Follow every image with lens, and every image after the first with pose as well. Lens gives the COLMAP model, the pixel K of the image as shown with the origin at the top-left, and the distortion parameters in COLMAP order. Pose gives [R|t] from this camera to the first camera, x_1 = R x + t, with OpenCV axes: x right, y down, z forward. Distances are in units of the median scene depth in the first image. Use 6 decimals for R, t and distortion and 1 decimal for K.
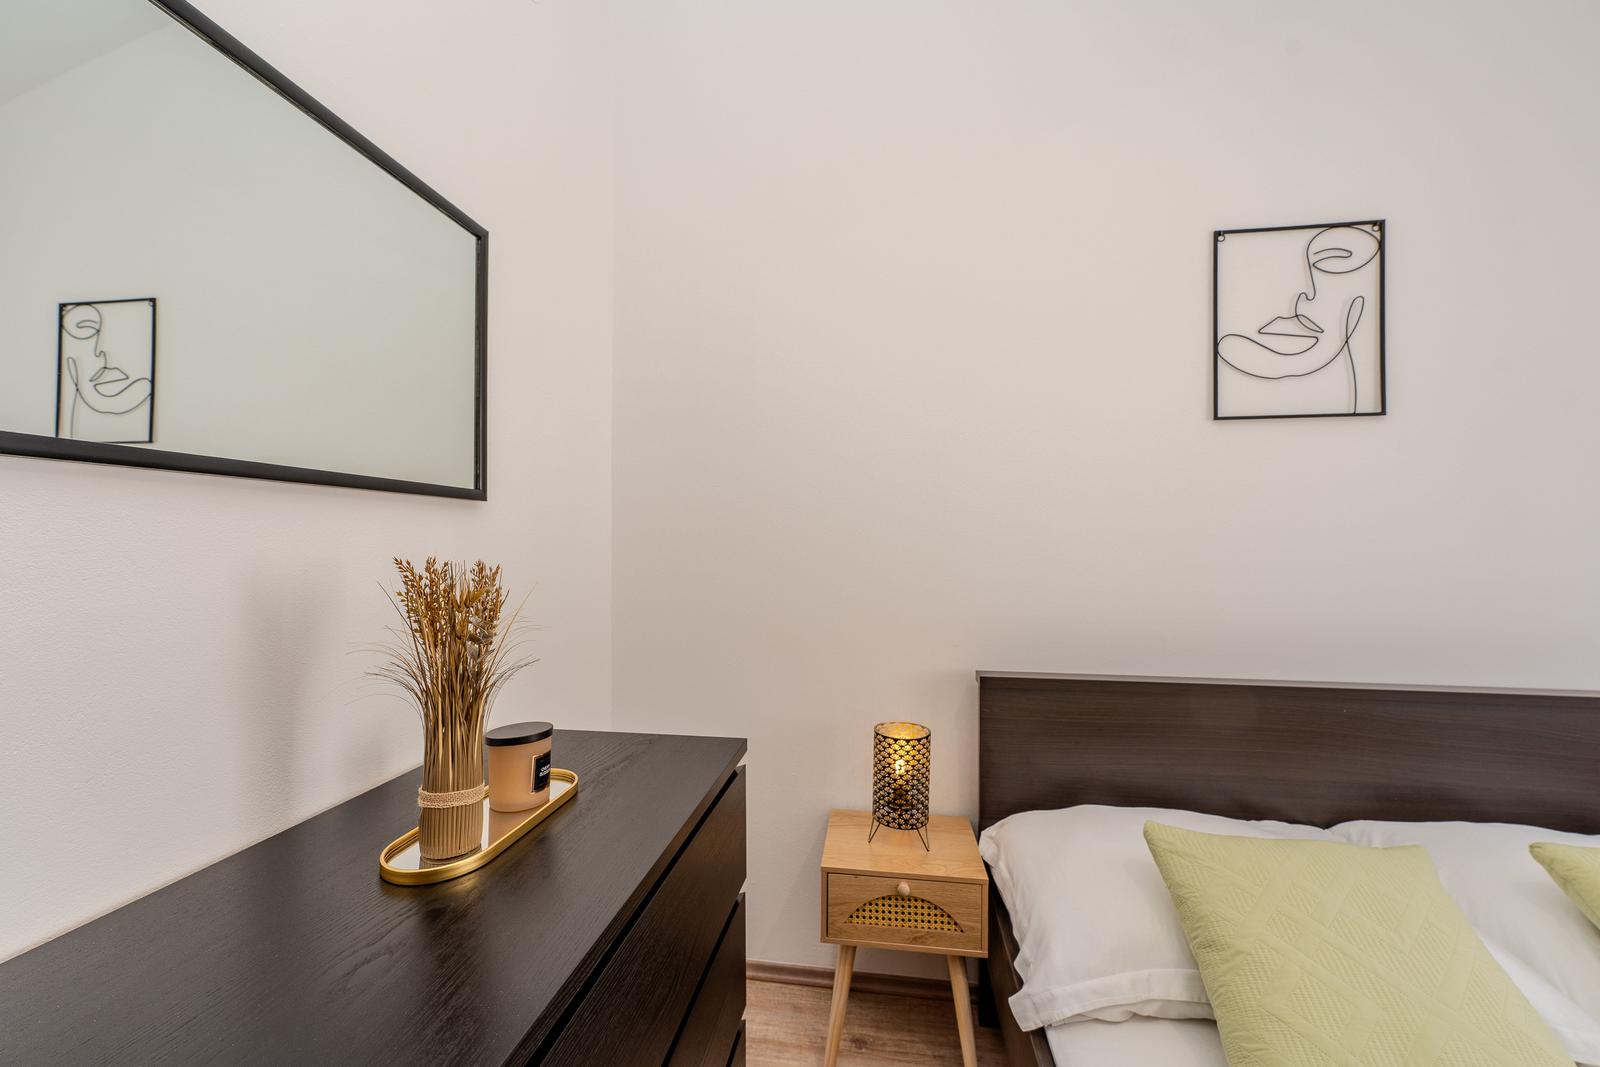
lens RADIAL K [[634.9, 0, 794.7], [0, 634.9, 537.9], [0, 0, 1]] dist [0.001364, 0.000152]
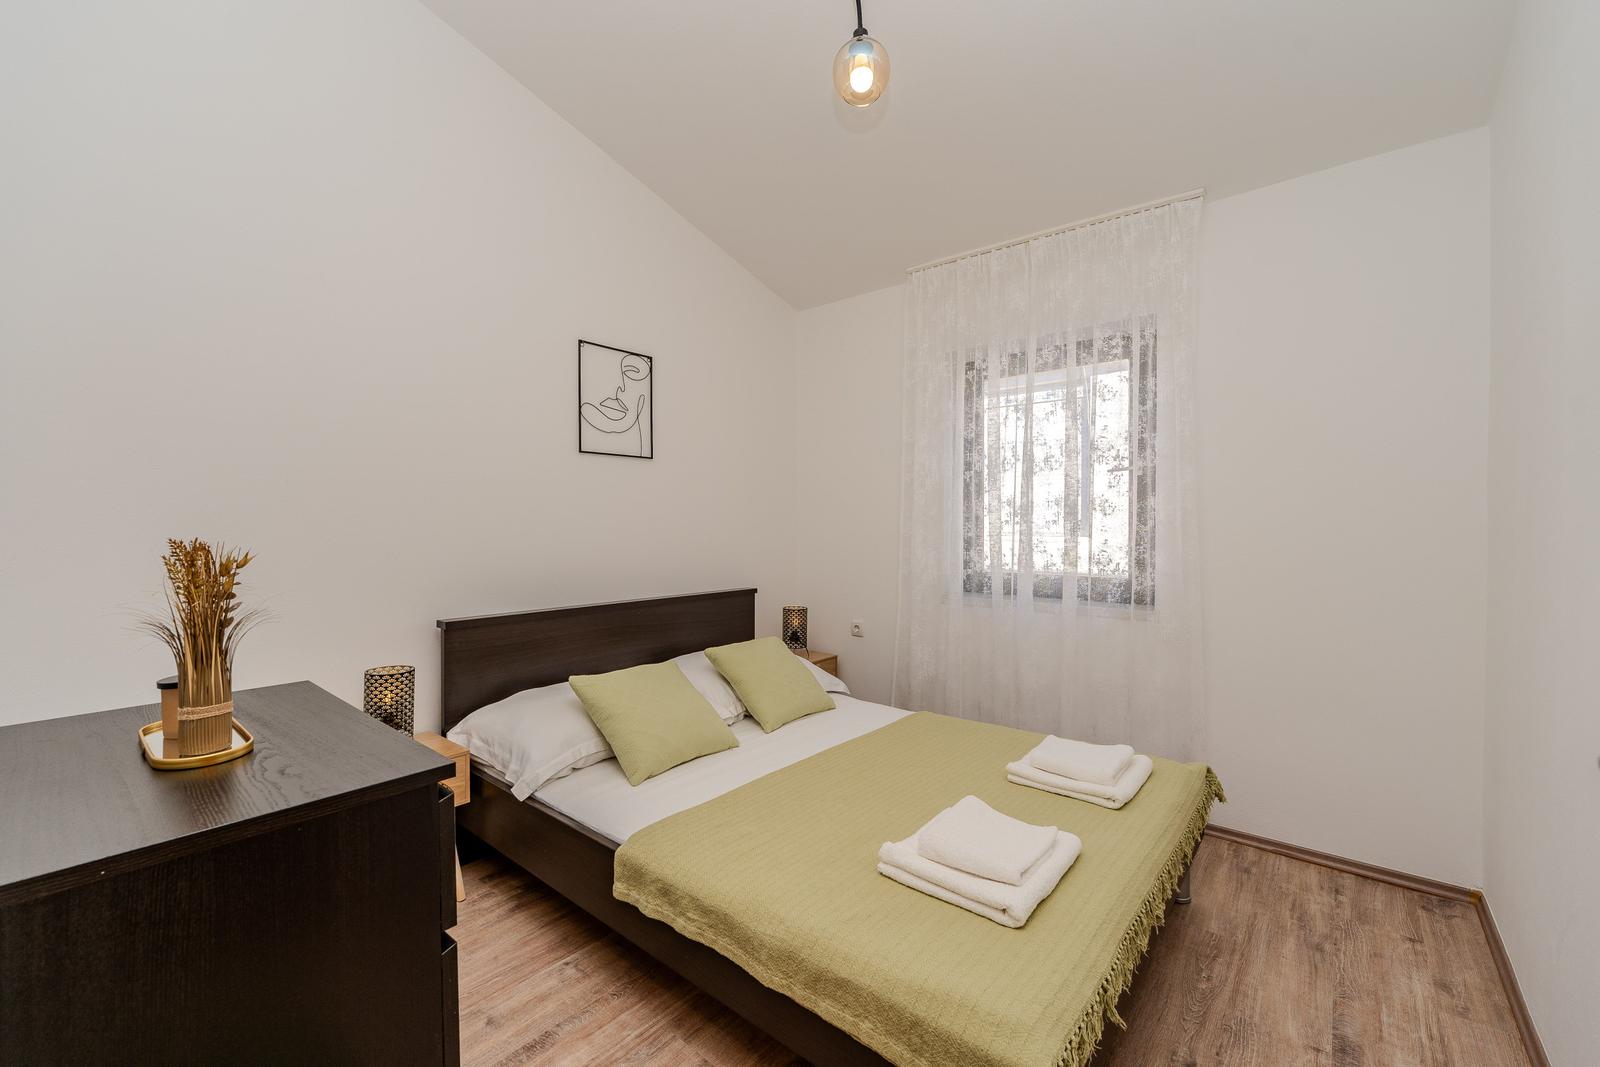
lens RADIAL K [[634.9, 0, 798.2], [0, 634.9, 533.8], [0, 0, 1]] dist [0.001364, 0.000152]
pose [[0.517880, -0.011797, 0.855372, -0.484032], [-0.001783, 0.999888, 0.014869, 0.002828], [-0.855452, -0.009226, 0.517800, -0.369236]]
